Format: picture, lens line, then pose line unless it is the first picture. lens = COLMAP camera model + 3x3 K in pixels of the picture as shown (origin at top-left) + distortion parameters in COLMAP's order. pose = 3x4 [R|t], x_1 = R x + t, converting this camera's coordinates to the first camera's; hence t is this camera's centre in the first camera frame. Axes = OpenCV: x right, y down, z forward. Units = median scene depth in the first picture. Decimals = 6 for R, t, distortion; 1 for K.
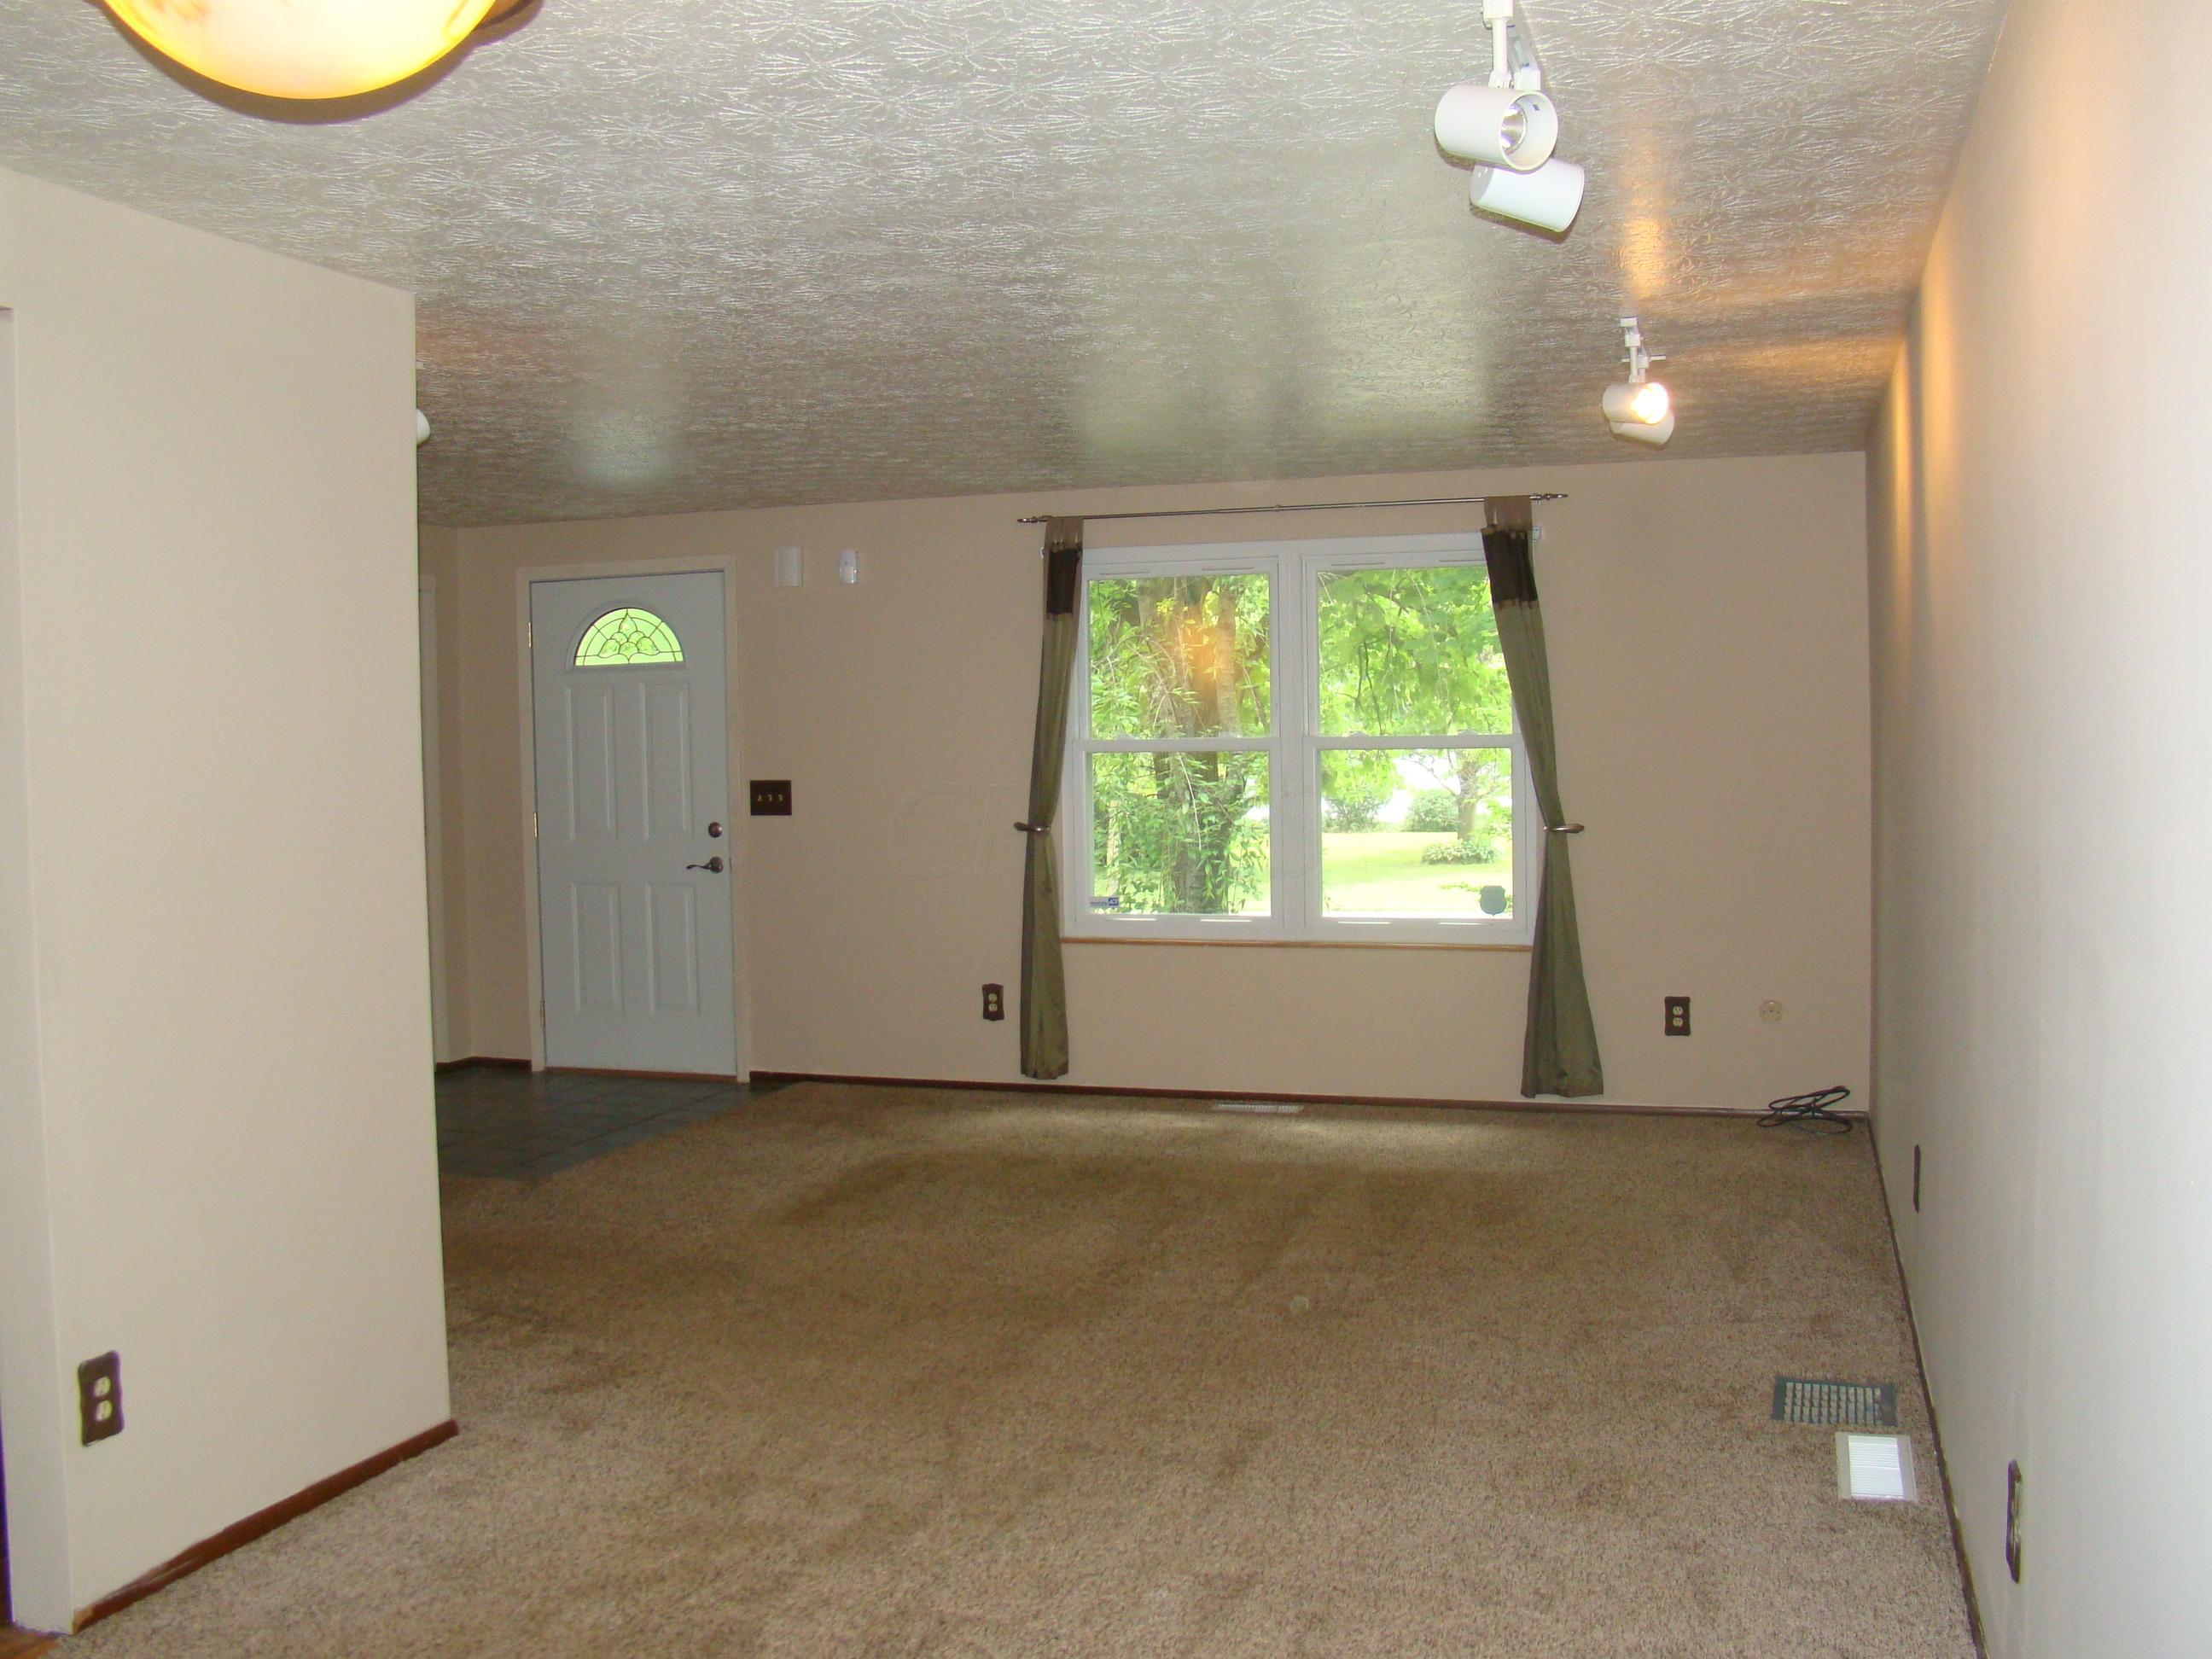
lens RADIAL K [[2055.6, 0, 1106.0], [0, 2055.6, 829.5], [0, 0, 1]] dist [-0.209998, 0.189883]
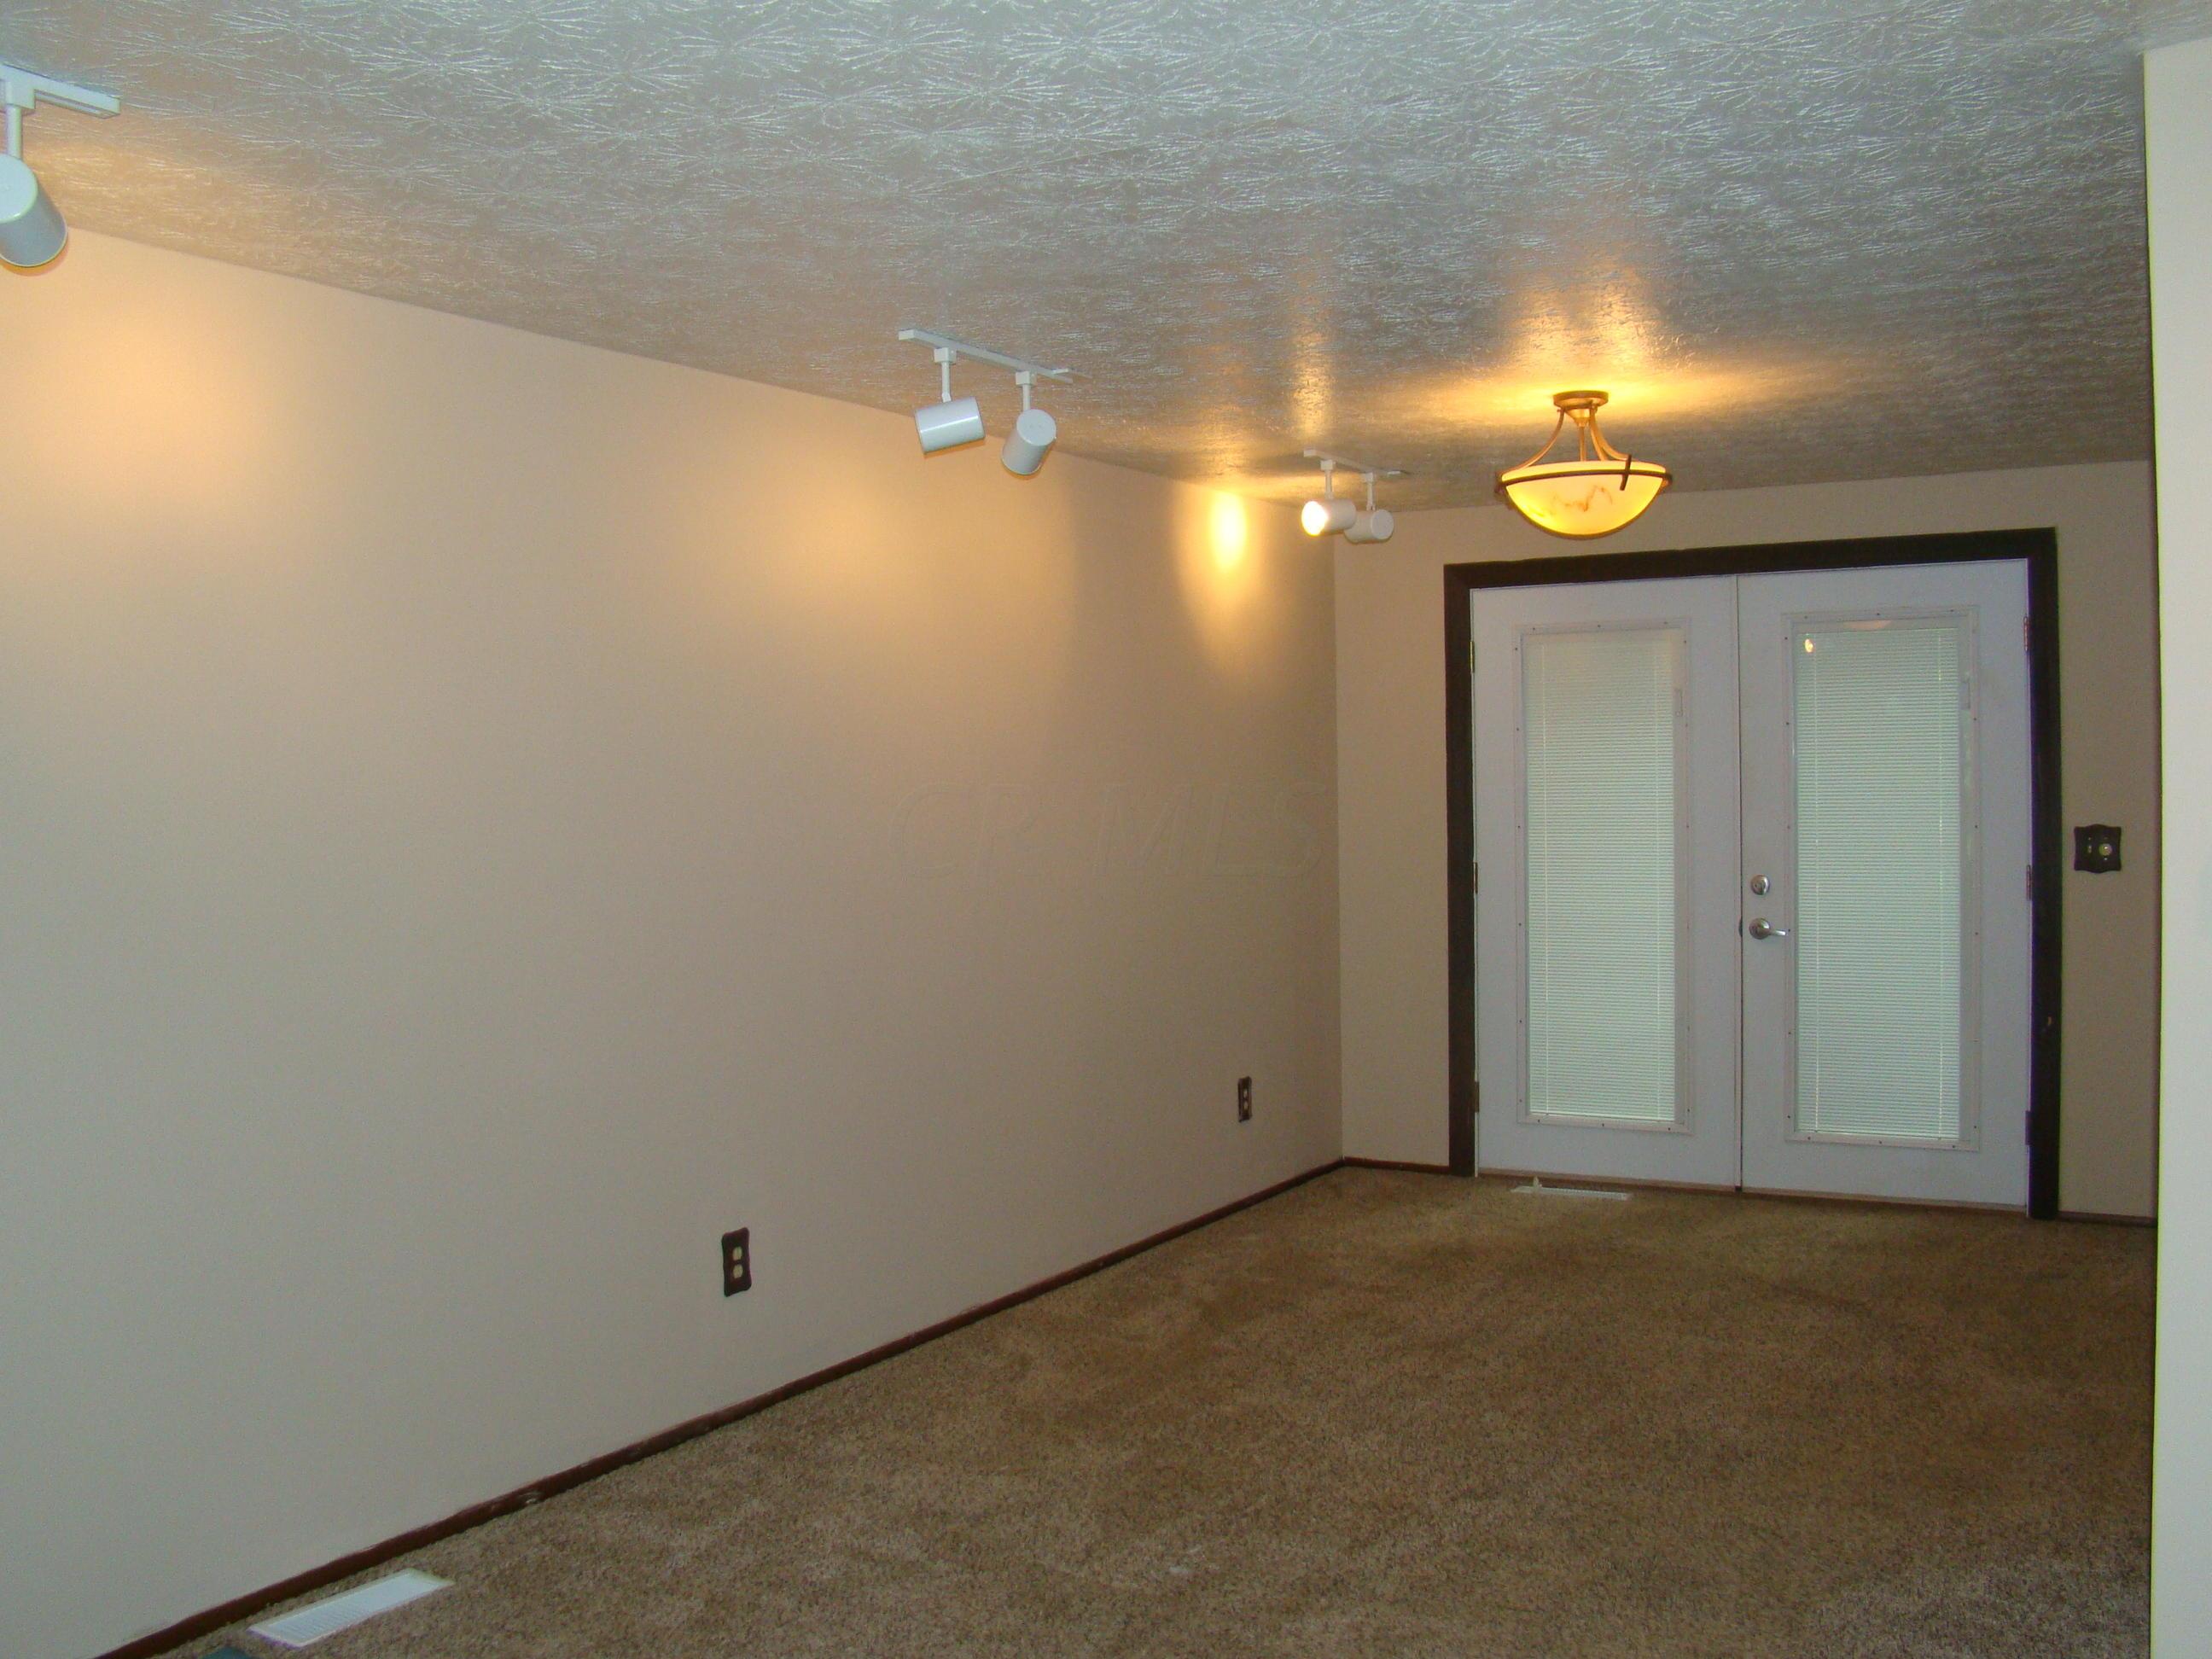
lens RADIAL K [[2044.2, 0, 1106.0], [0, 2044.2, 829.5], [0, 0, 1]] dist [-0.192640, 0.140931]
pose [[-0.977354, 0.031816, 0.209204, -0.080082], [0.046040, 0.996921, 0.063475, -0.042006], [-0.206541, 0.071670, -0.975810, 0.931337]]
